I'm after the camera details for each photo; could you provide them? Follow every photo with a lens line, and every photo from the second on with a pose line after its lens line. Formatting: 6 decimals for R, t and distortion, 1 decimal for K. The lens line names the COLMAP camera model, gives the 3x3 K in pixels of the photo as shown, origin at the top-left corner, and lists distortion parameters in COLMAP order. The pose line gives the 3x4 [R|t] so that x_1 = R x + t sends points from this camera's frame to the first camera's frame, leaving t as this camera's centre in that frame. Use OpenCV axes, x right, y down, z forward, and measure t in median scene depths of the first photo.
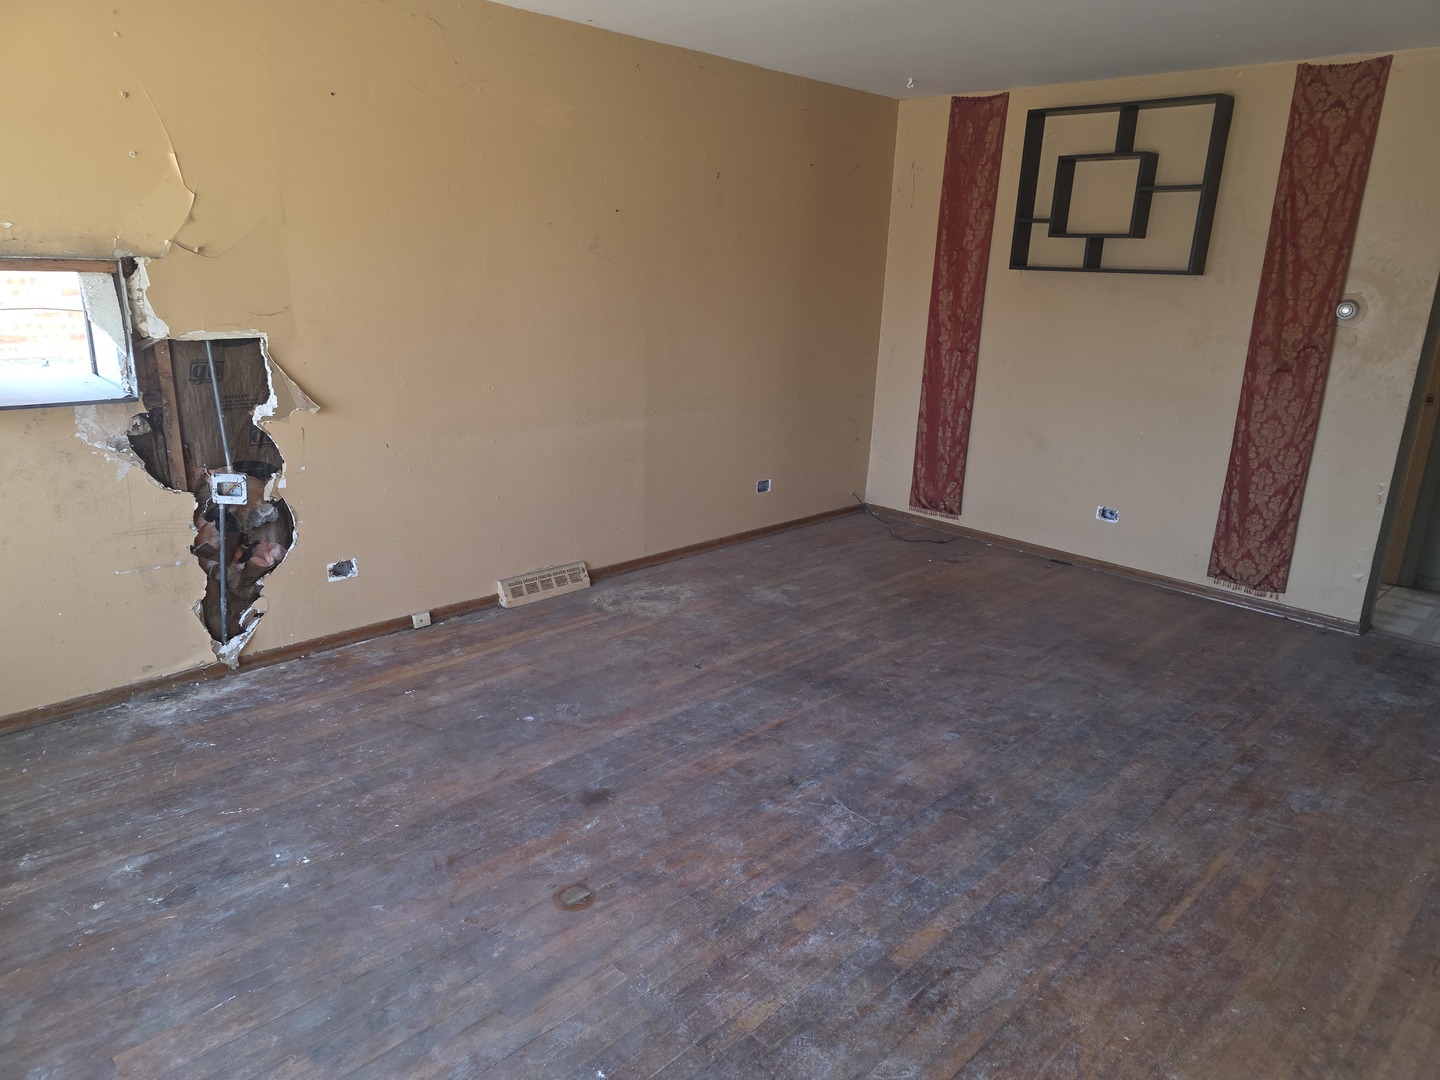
lens RADIAL K [[995.2, 0, 711.4], [0, 995.2, 531.0], [0, 0, 1]] dist [0.082489, -0.096223]
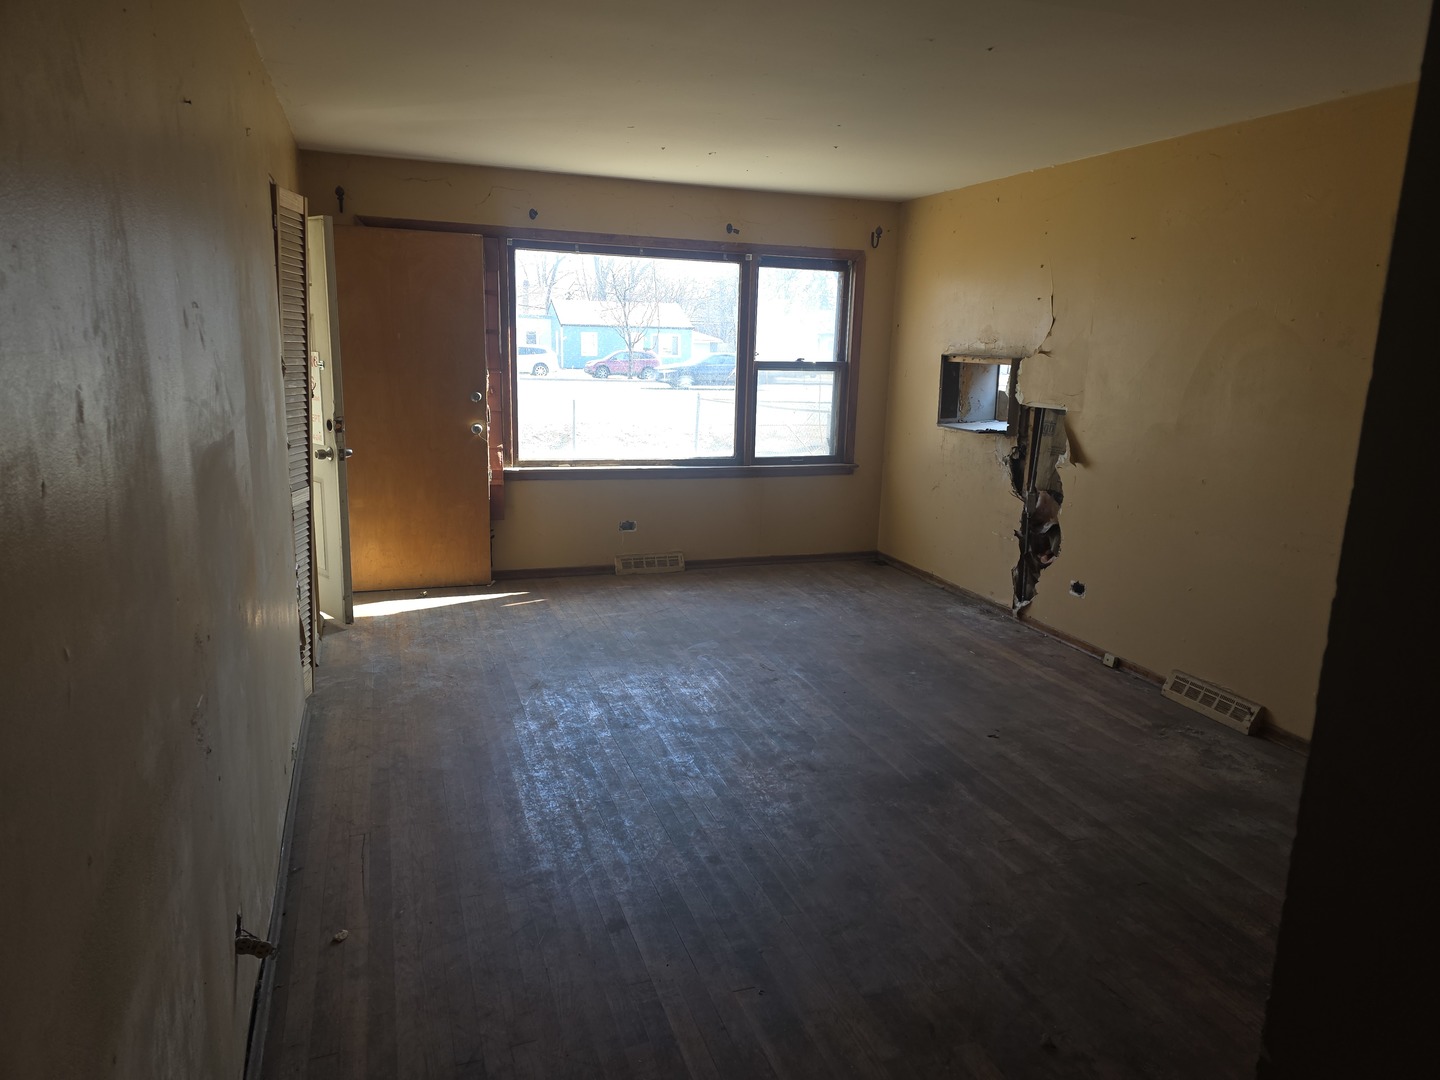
lens RADIAL K [[995.2, 0, 711.4], [0, 995.2, 531.0], [0, 0, 1]] dist [0.082489, -0.096223]
pose [[-0.467355, 0.126148, -0.875024, 1.051675], [-0.269070, 0.922515, 0.276707, -0.280562], [0.842129, 0.364763, -0.397199, 1.149126]]
